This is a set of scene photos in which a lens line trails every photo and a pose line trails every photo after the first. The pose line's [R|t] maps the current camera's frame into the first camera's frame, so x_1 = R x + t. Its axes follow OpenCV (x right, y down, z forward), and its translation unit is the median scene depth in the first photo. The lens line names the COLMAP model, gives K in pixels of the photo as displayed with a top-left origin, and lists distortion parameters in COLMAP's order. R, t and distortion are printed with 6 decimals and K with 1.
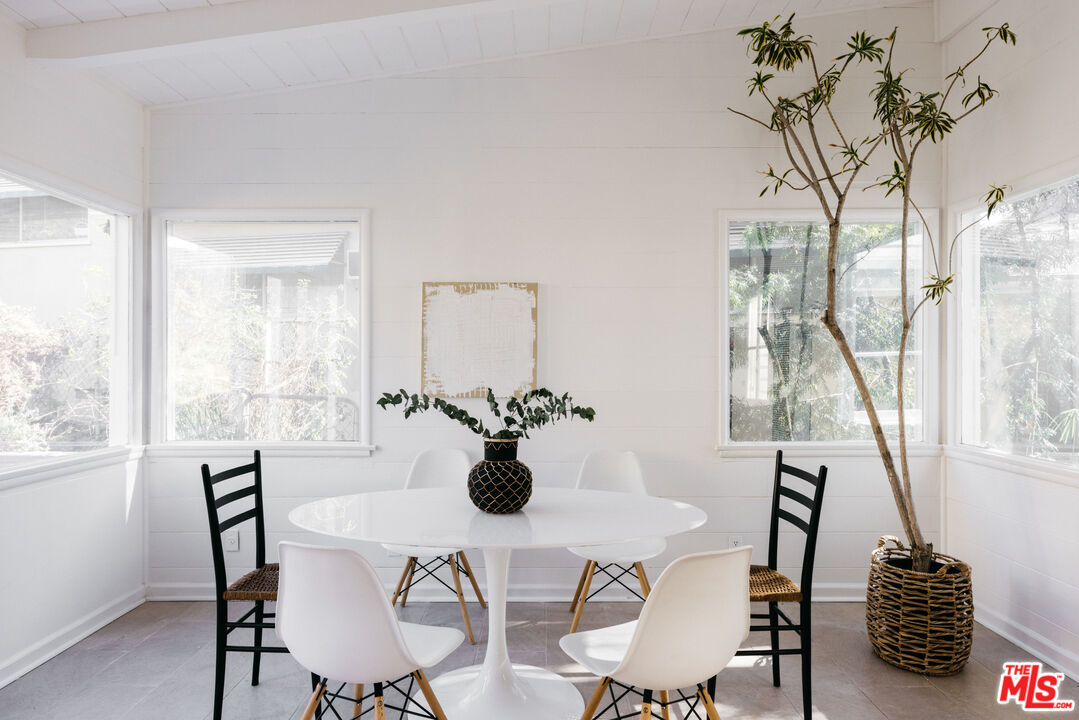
lens RADIAL K [[670.6, 0, 541.2], [0, 670.6, 362.1], [0, 0, 1]] dist [0.000409, 0.000156]
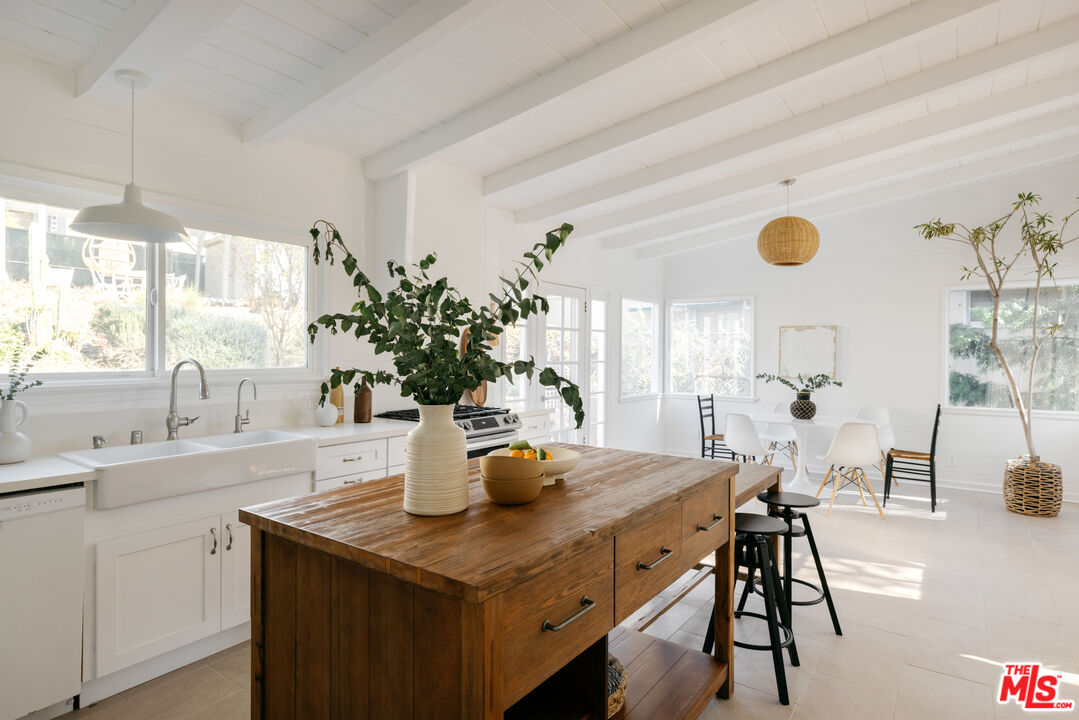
lens RADIAL K [[545.6, 0, 542.2], [0, 545.6, 356.8], [0, 0, 1]] dist [-0.002761, -0.000222]
pose [[0.804900, 0.007692, -0.593361, 0.364929], [-0.004116, 0.999964, 0.007380, -0.037073], [0.593396, -0.003498, 0.804903, -1.284934]]
